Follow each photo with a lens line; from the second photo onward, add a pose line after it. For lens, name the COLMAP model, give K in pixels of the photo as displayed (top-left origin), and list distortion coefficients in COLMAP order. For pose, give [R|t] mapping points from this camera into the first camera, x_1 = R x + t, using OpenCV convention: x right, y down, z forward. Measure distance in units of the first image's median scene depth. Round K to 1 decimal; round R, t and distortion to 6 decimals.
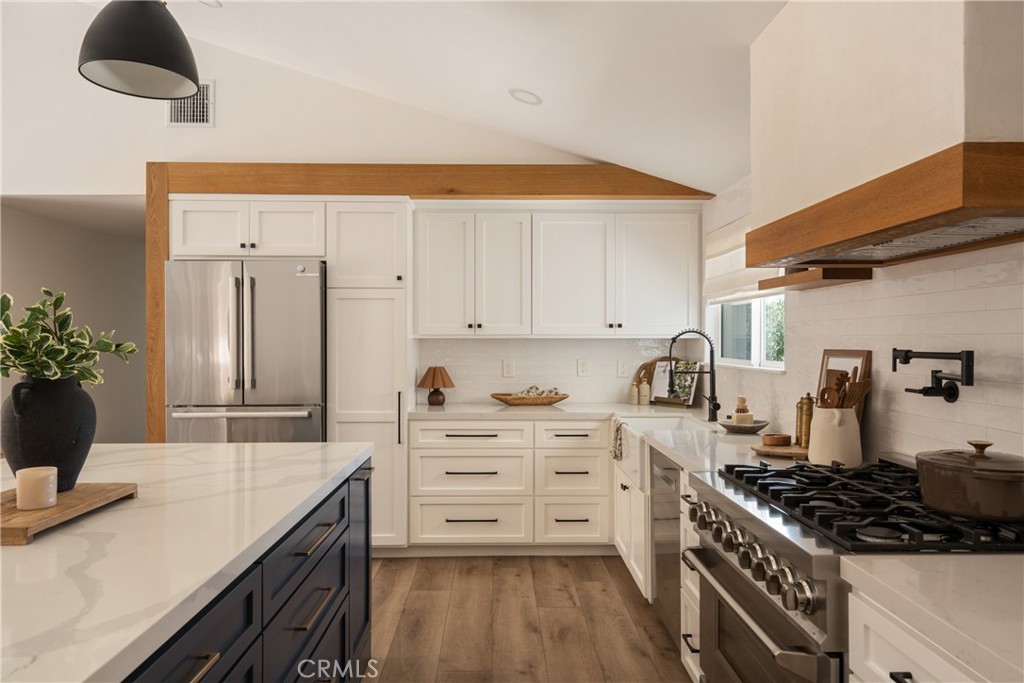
lens RADIAL K [[696.6, 0, 510.5], [0, 696.6, 334.2], [0, 0, 1]] dist [0.003832, 0.000851]
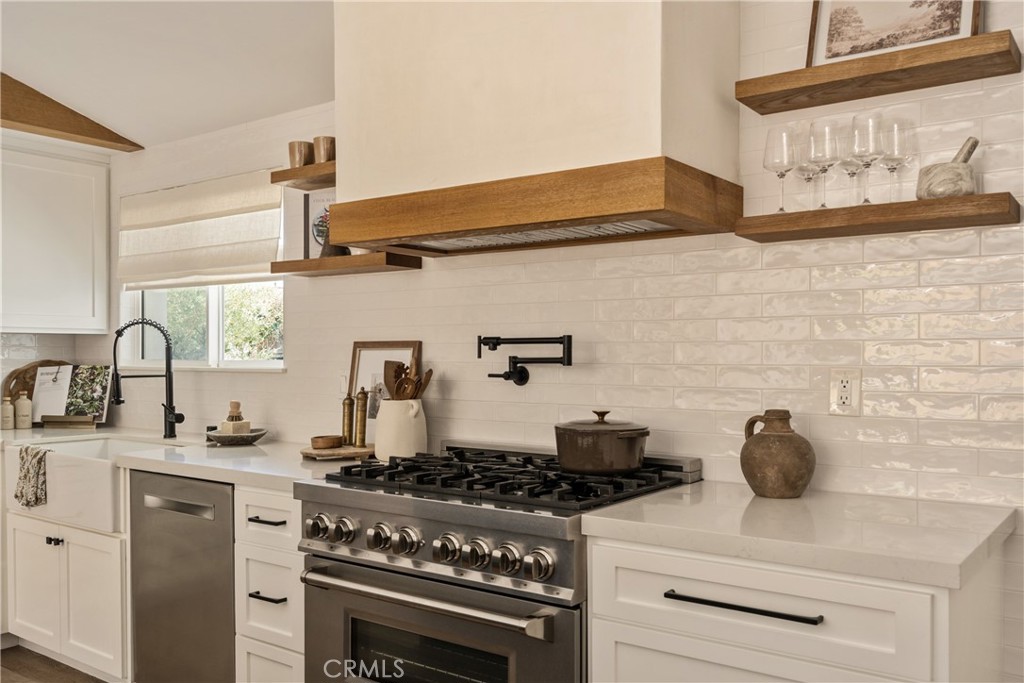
lens RADIAL K [[877.8, 0, 512.8], [0, 877.8, 351.2], [0, 0, 1]] dist [-0.002179, 0.003607]
pose [[0.607421, 0.002951, 0.794374, -0.347250], [-0.007248, 0.999972, 0.001827, 0.030947], [-0.794347, -0.006867, 0.607426, 0.129293]]
